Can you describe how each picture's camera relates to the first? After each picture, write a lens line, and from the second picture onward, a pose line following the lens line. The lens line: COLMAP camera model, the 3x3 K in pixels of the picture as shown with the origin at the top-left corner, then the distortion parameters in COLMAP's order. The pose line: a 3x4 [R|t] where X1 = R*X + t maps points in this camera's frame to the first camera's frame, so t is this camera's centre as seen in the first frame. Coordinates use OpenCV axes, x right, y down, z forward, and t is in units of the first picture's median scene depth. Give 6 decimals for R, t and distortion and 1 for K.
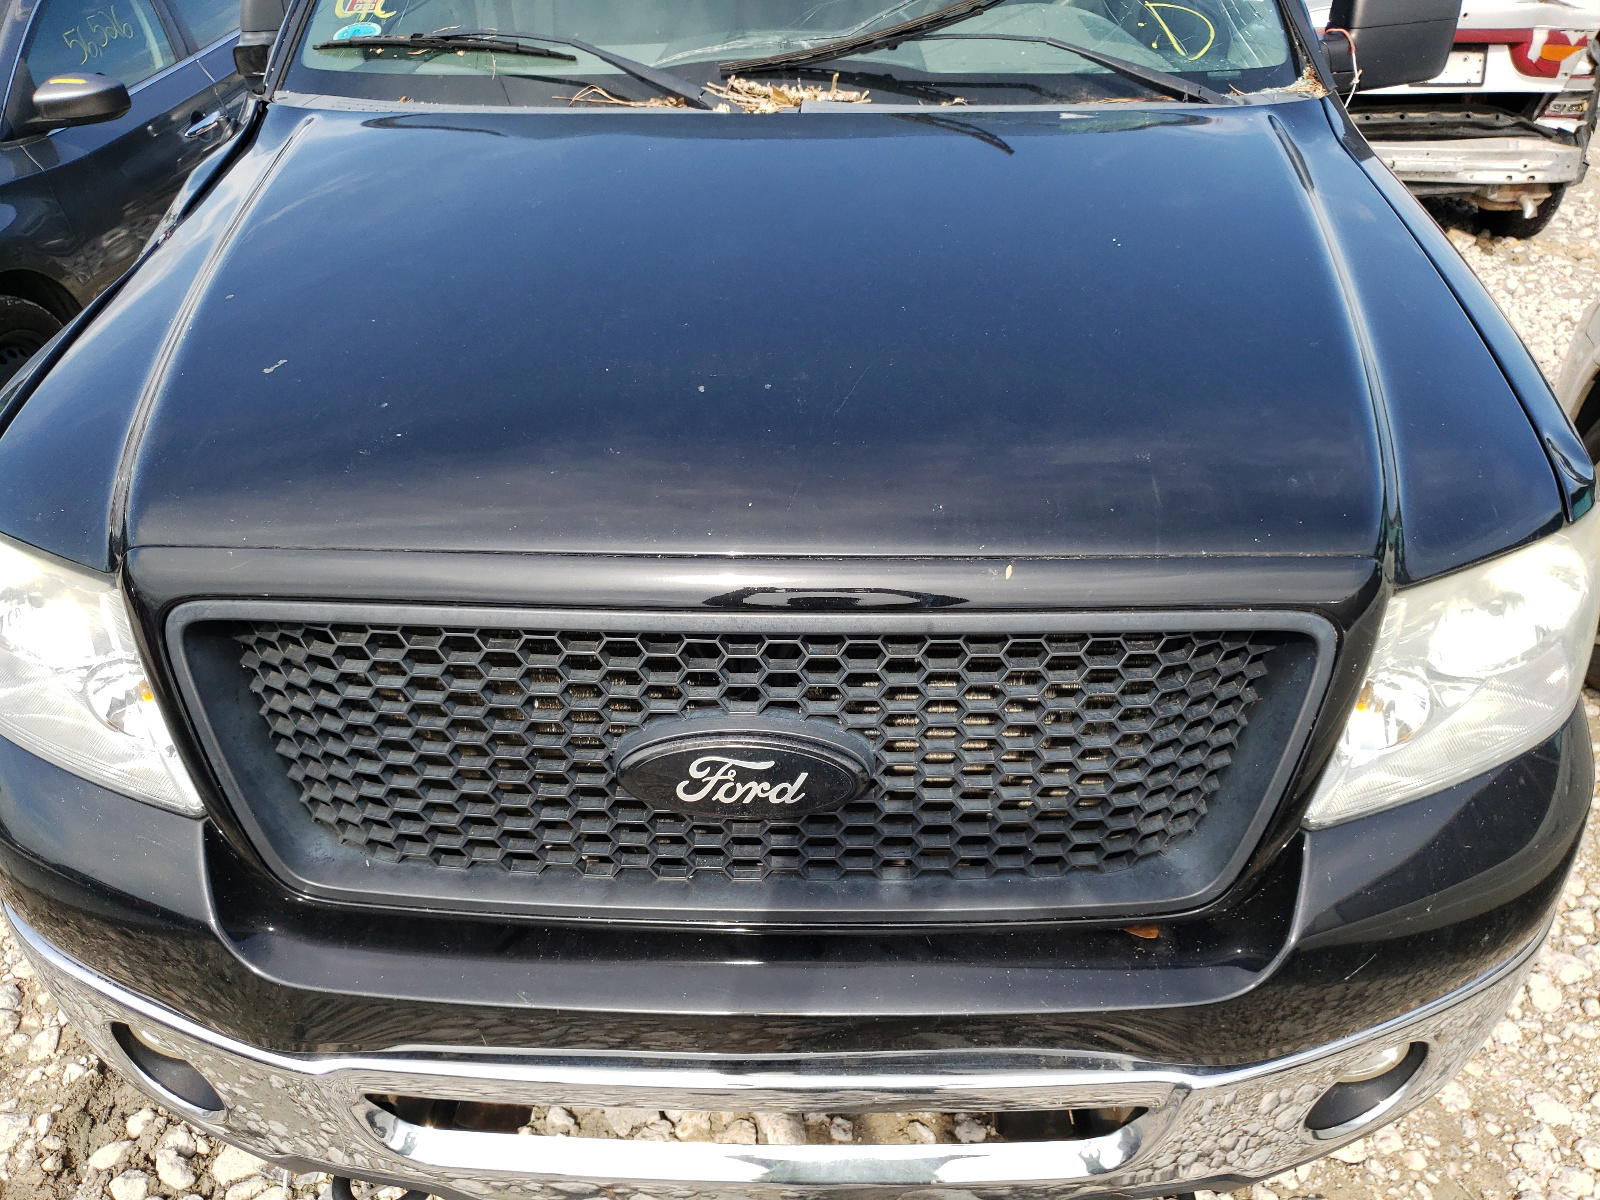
lens RADIAL K [[1262.2, 0, 798.0], [0, 1262.2, 608.3], [0, 0, 1]] dist [-0.003043, -0.002317]
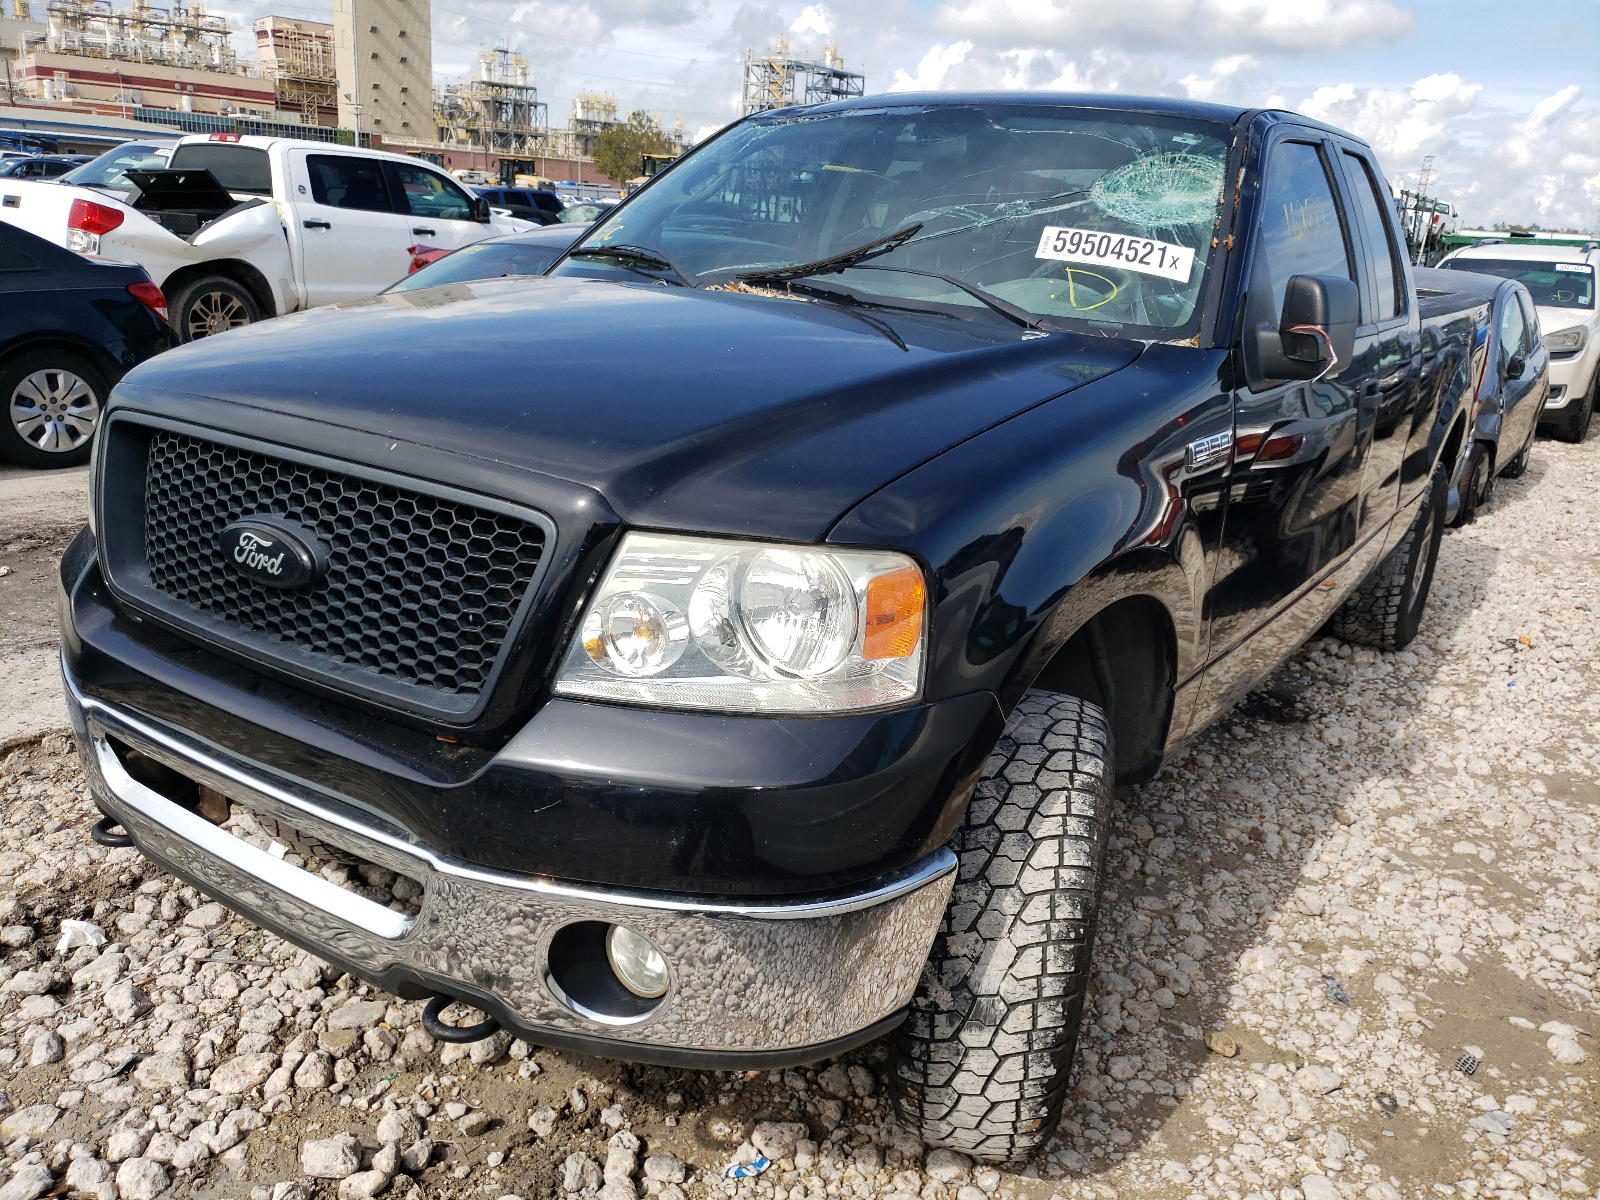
lens RADIAL K [[1262.2, 0, 805.4], [0, 1262.2, 596.6], [0, 0, 1]] dist [-0.003043, -0.002317]
pose [[0.843107, 0.206850, -0.496370, 1.382021], [-0.339869, 0.920295, -0.193771, 0.264316], [0.416725, 0.332070, 0.846209, -0.083279]]
